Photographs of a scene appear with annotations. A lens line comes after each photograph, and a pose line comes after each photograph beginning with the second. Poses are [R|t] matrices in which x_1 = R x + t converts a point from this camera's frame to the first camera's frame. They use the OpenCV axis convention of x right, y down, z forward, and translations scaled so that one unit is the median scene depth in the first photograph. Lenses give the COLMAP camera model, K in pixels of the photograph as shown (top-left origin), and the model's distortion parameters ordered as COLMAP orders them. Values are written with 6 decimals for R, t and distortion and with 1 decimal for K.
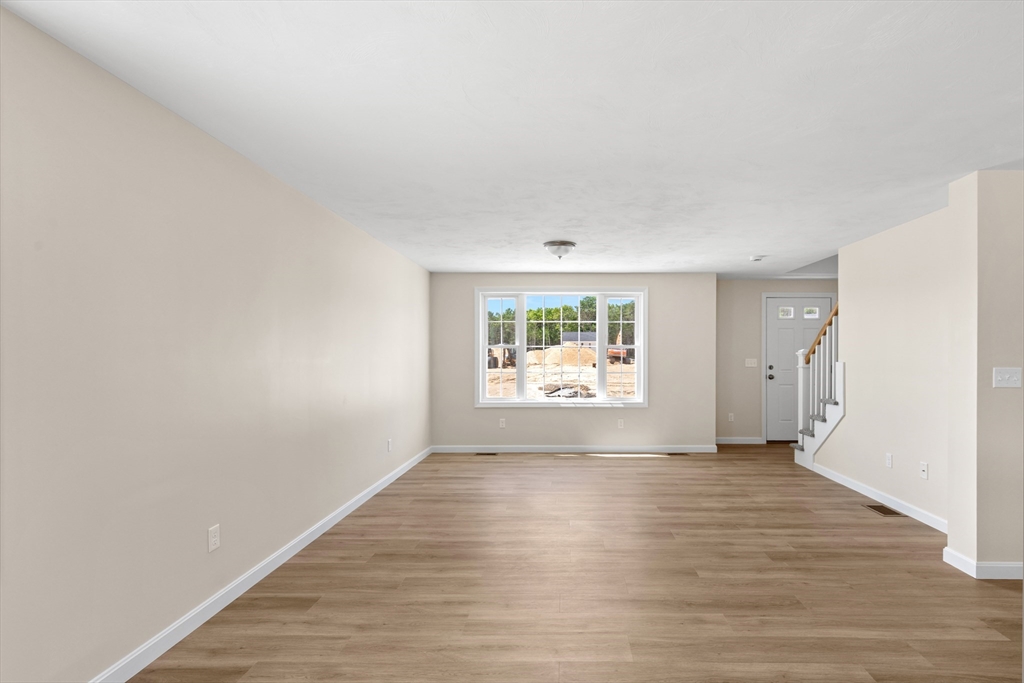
lens RADIAL K [[480.2, 0, 515.1], [0, 480.2, 349.0], [0, 0, 1]] dist [-0.000307, -0.000168]
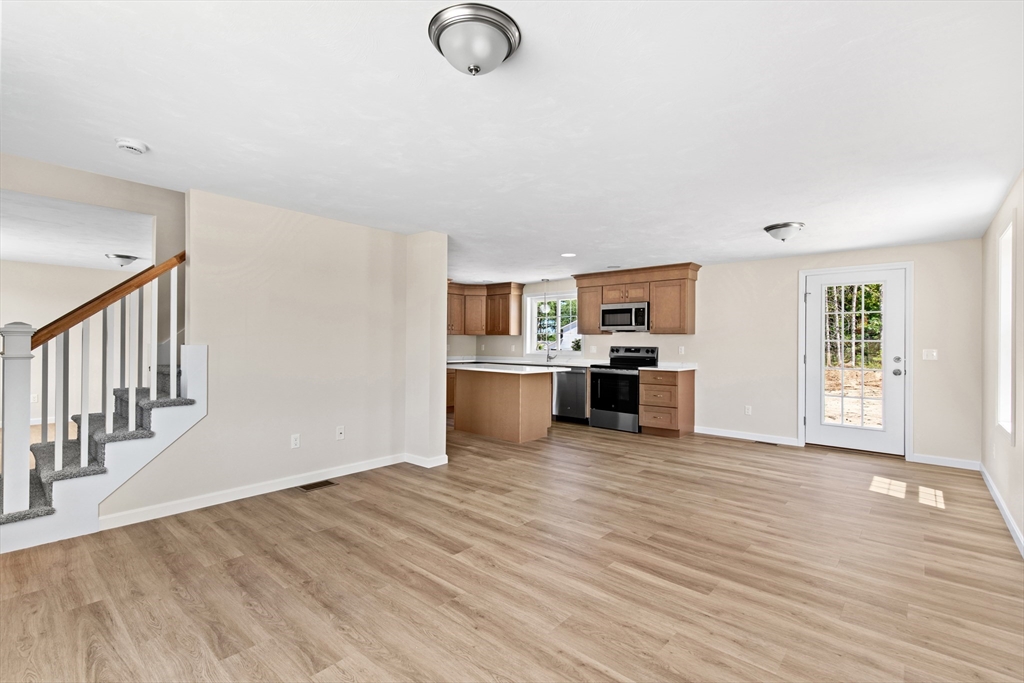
lens RADIAL K [[480.2, 0, 519.6], [0, 480.2, 342.3], [0, 0, 1]] dist [-0.000307, -0.000168]
pose [[-0.823075, -0.007856, 0.567879, -0.215692], [-0.014419, 0.999871, -0.007066, 0.030367], [-0.567750, -0.014004, -0.823082, 1.884282]]
